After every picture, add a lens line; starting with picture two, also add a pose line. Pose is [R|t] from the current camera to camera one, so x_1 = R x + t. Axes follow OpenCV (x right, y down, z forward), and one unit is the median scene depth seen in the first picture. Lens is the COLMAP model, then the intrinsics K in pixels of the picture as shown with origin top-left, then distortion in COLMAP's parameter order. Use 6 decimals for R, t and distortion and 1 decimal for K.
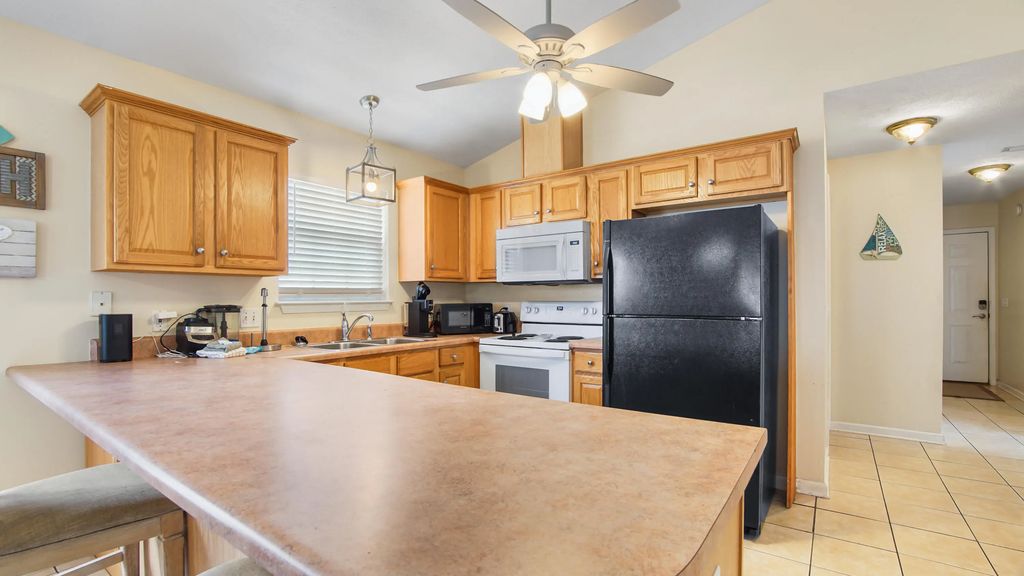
lens RADIAL K [[471.9, 0, 498.3], [0, 471.9, 297.0], [0, 0, 1]] dist [-0.026878, -0.000192]
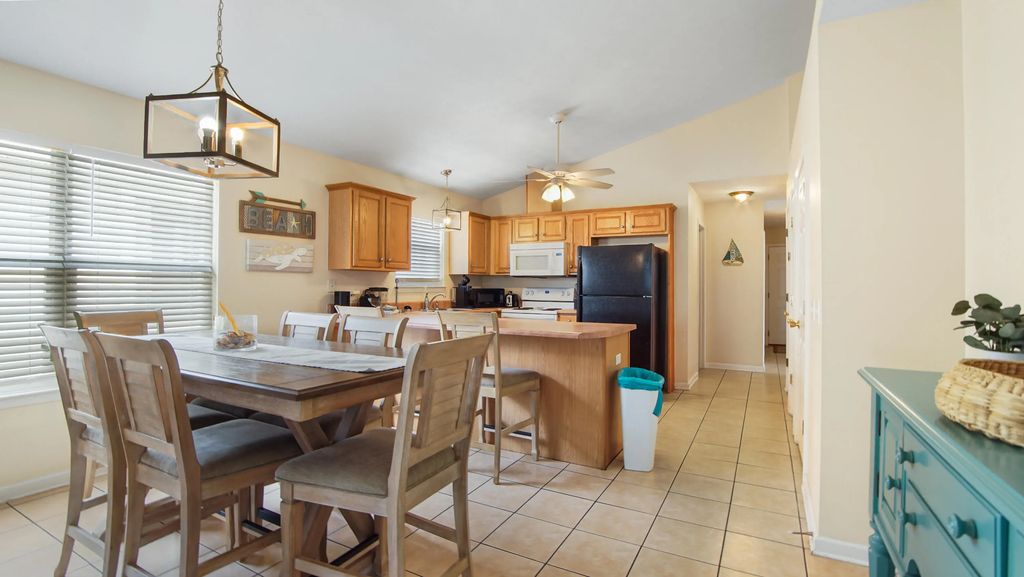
lens RADIAL K [[476.4, 0, 501.4], [0, 476.4, 283.2], [0, 0, 1]] dist [-0.043560, 0.000937]
pose [[0.993344, 0.013504, 0.114390, -0.242871], [-0.013237, 0.999908, -0.003098, 0.000089], [-0.114421, 0.001564, 0.993431, -0.710346]]
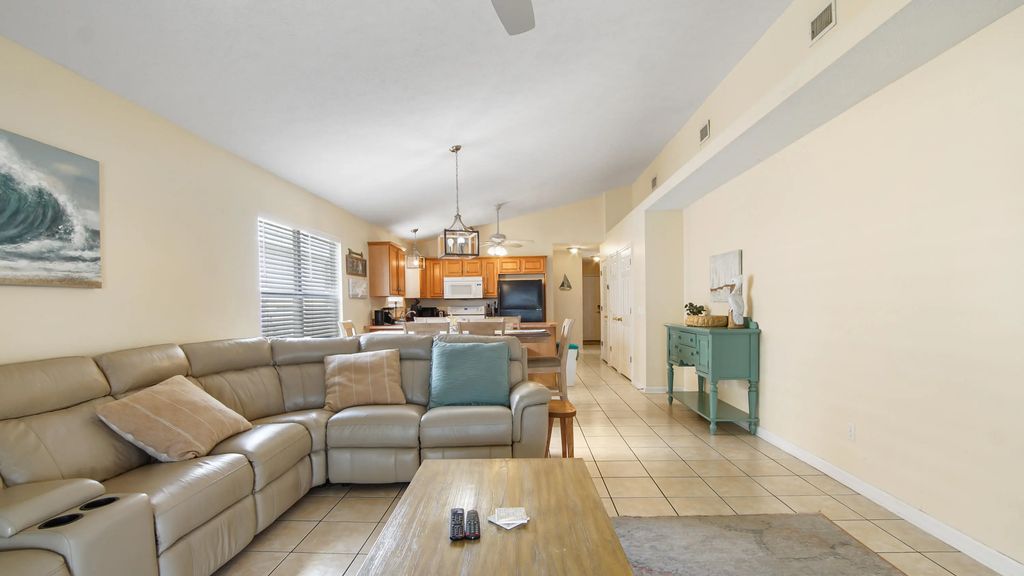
lens RADIAL K [[476.4, 0, 501.4], [0, 476.4, 282.7], [0, 0, 1]] dist [-0.043560, 0.000937]
pose [[0.843780, 0.020518, 0.536297, -1.182929], [0.005962, 0.998849, -0.047594, 0.006986], [-0.536656, 0.043356, 0.842686, -1.378953]]
